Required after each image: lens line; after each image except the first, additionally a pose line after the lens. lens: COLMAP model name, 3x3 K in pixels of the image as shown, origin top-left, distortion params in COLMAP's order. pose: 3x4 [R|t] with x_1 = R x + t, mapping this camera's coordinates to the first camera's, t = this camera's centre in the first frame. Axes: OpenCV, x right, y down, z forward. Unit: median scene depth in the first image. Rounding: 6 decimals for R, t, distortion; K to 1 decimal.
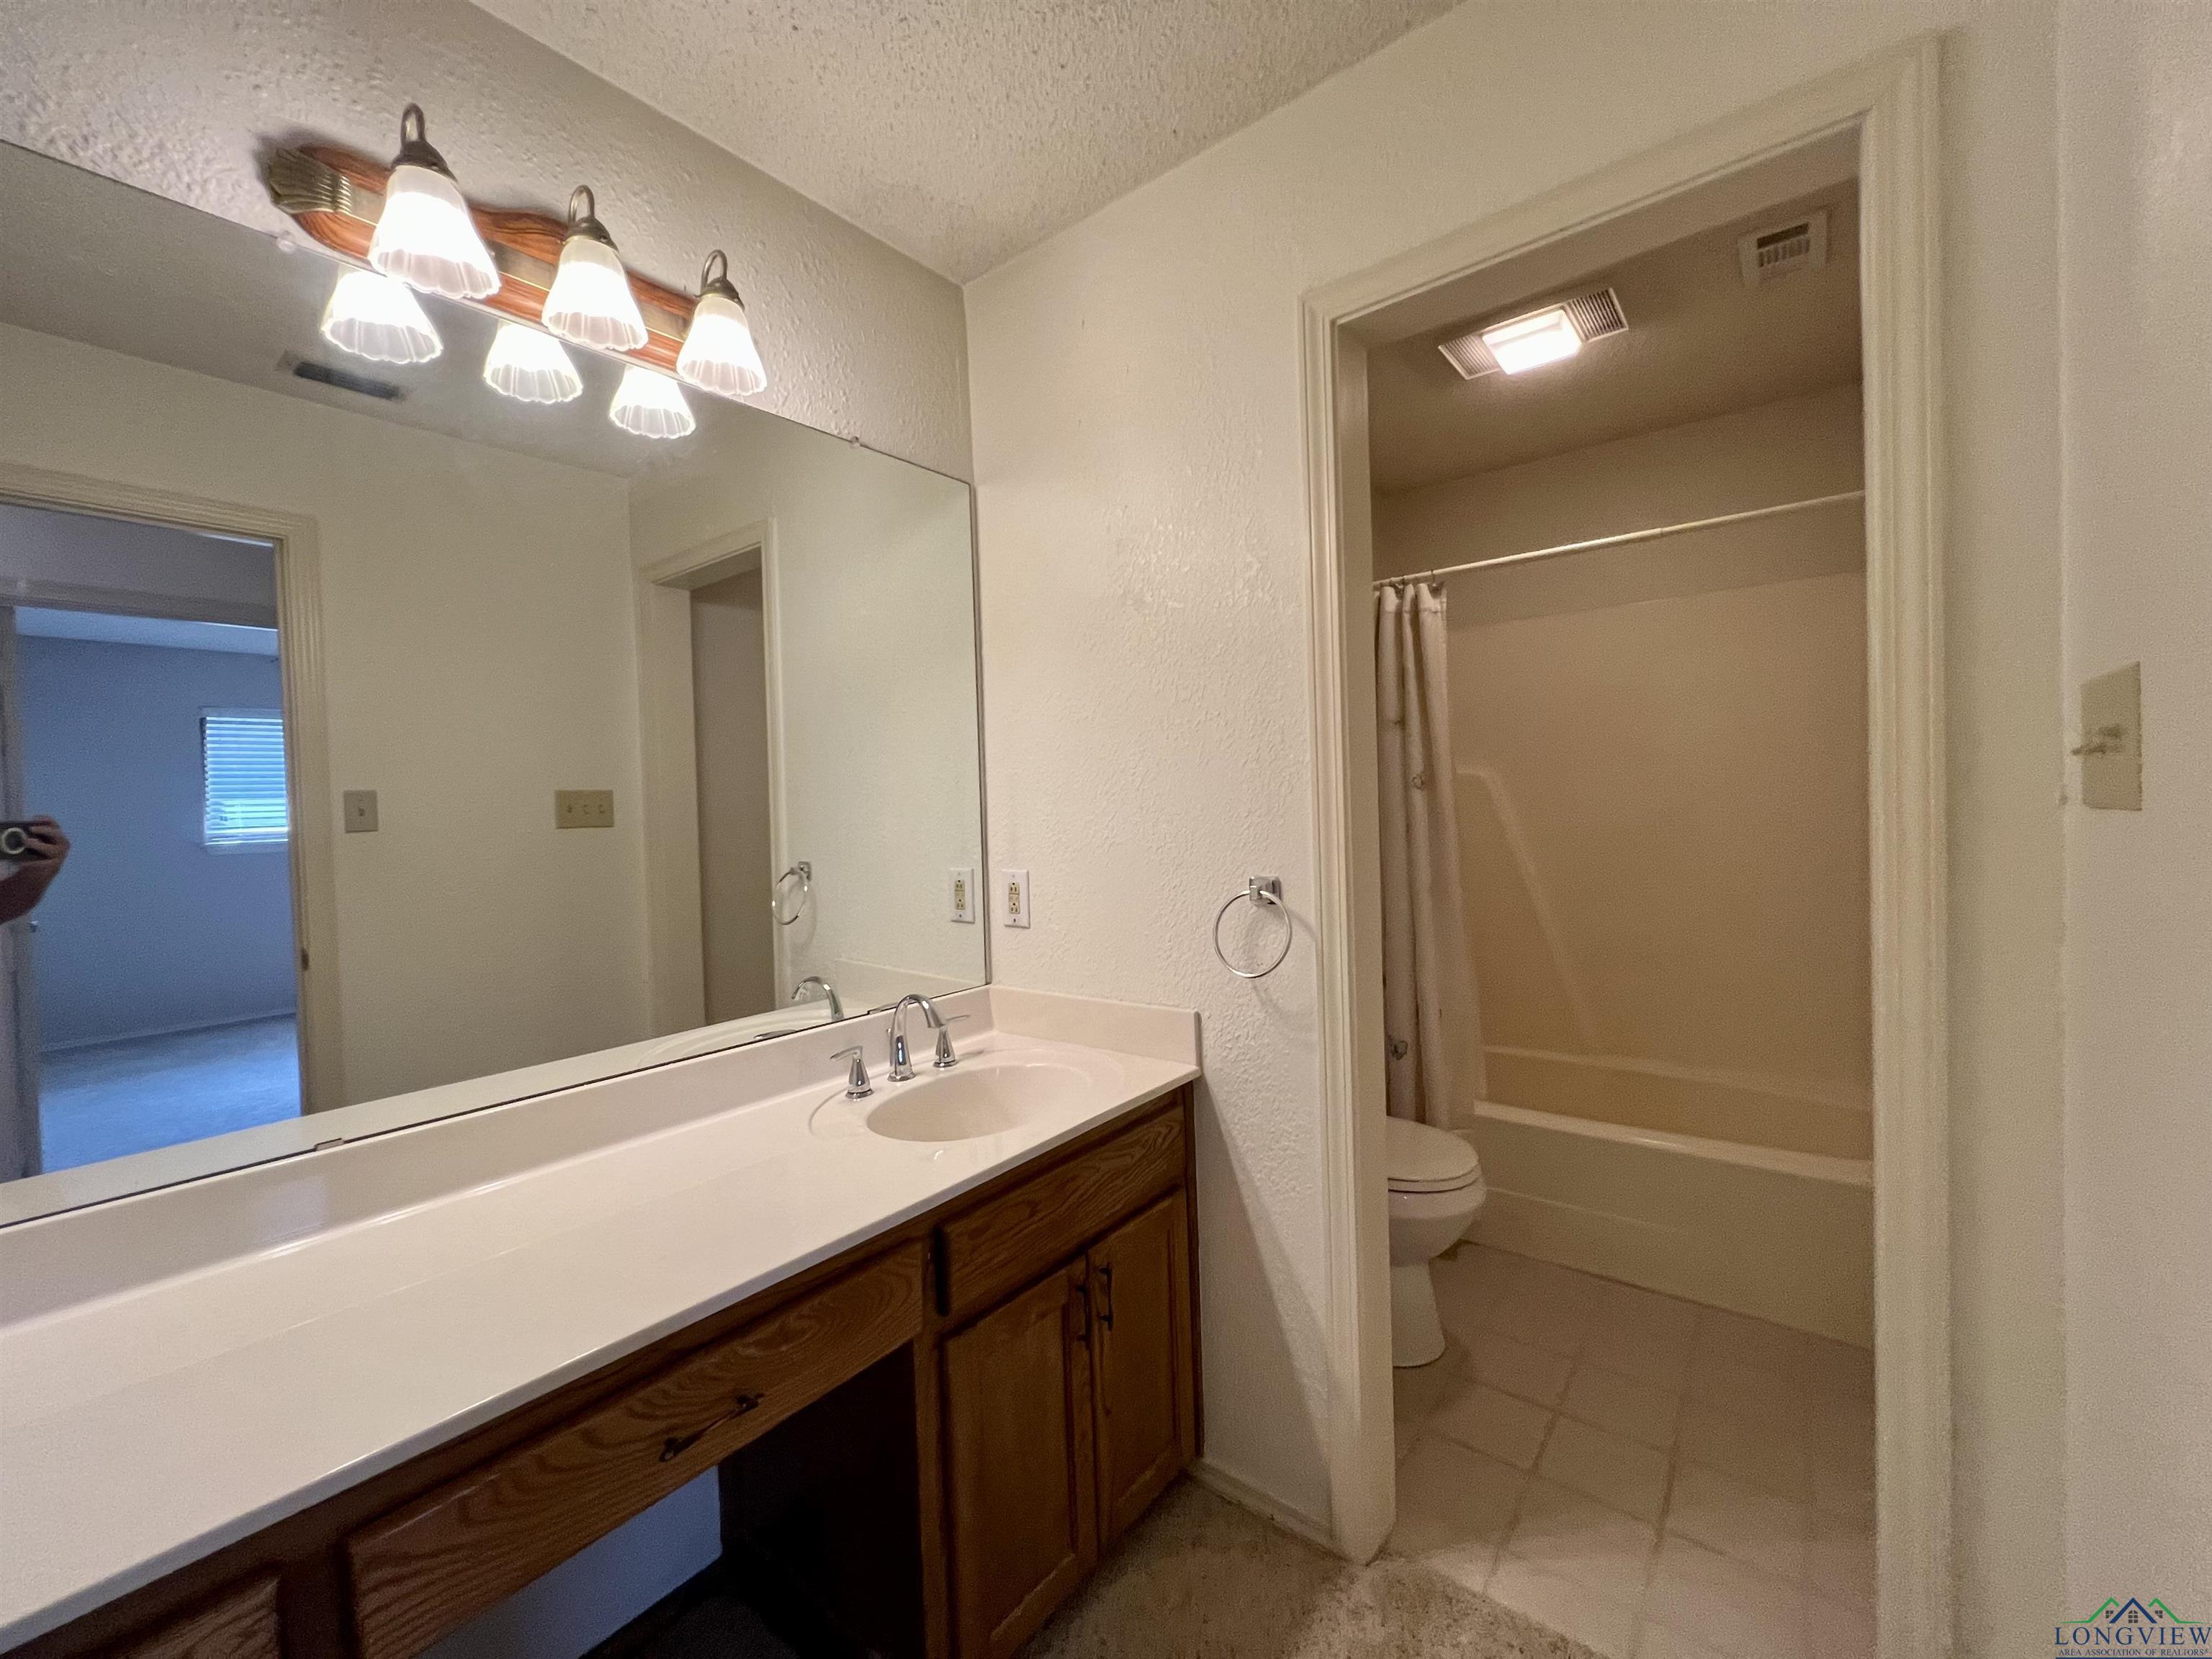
lens RADIAL K [[887.2, 0, 1103.5], [0, 887.2, 824.6], [0, 0, 1]] dist [-0.000025, 0.001887]
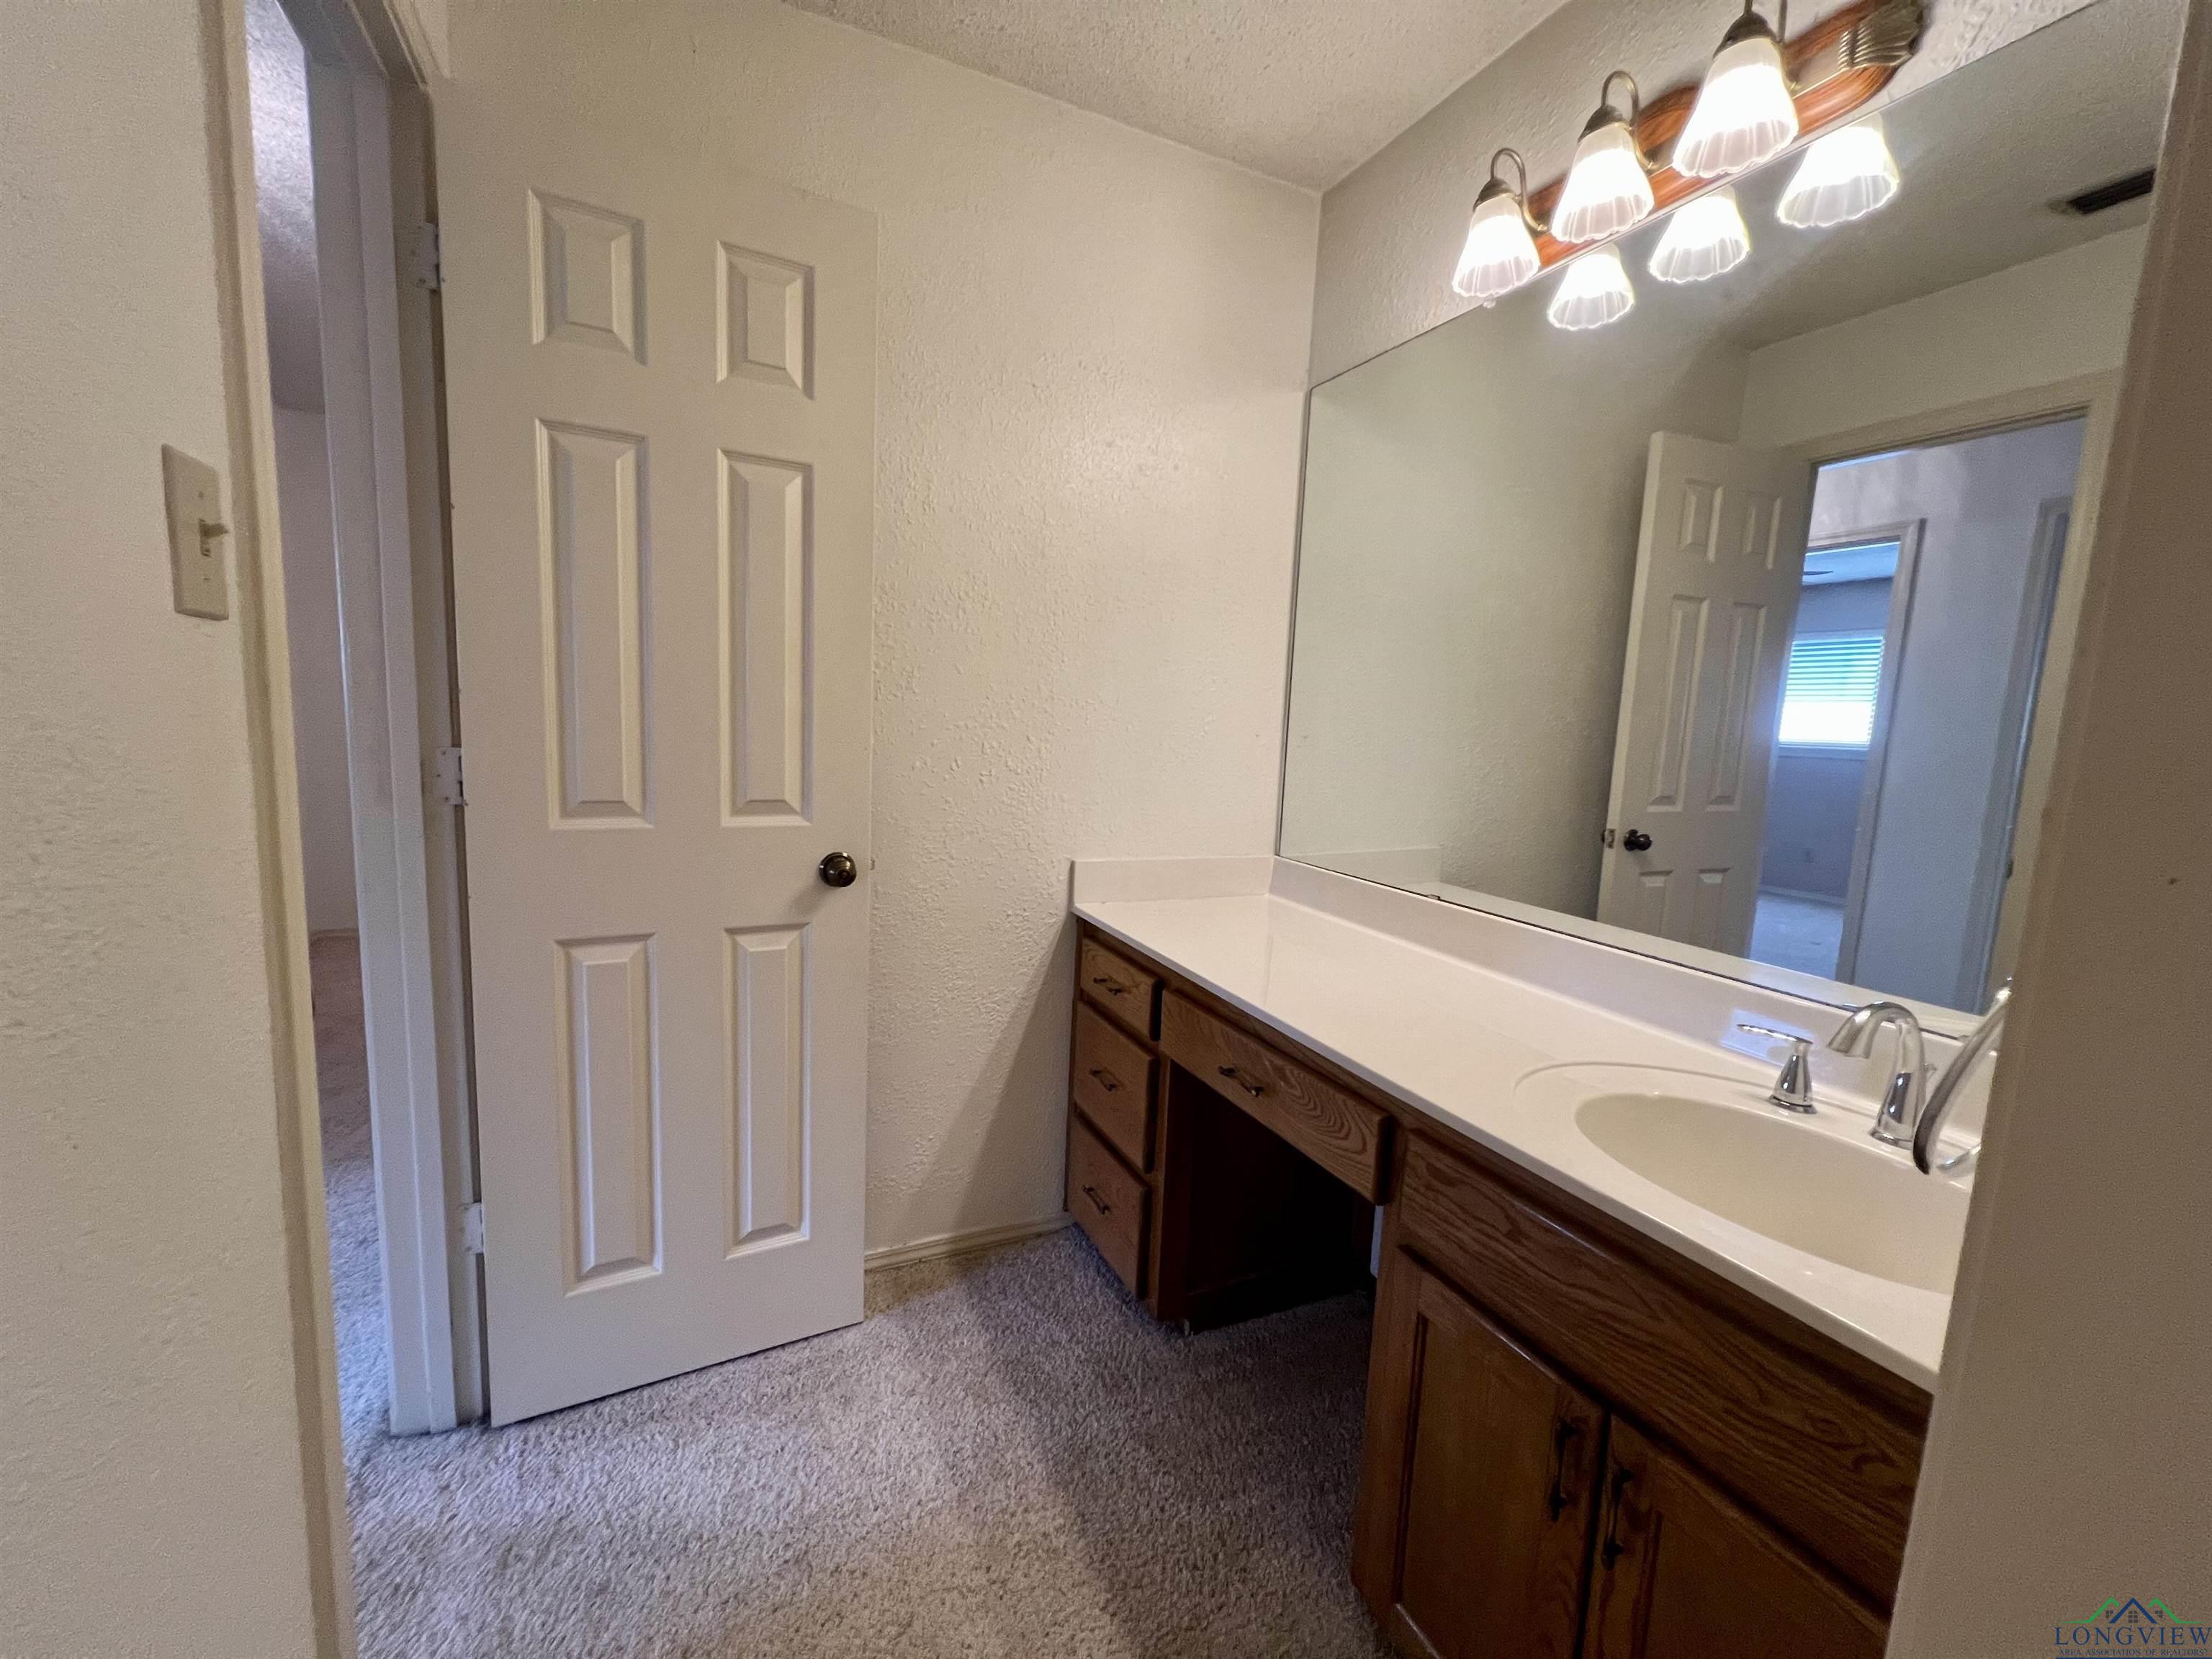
lens RADIAL K [[887.2, 0, 1105.8], [0, 887.2, 820.8], [0, 0, 1]] dist [-0.000025, 0.001887]
pose [[-0.433414, 0.127876, -0.892076, 0.675493], [-0.052679, 0.984594, 0.166732, -0.003400], [0.899654, 0.119258, -0.420000, 0.967817]]
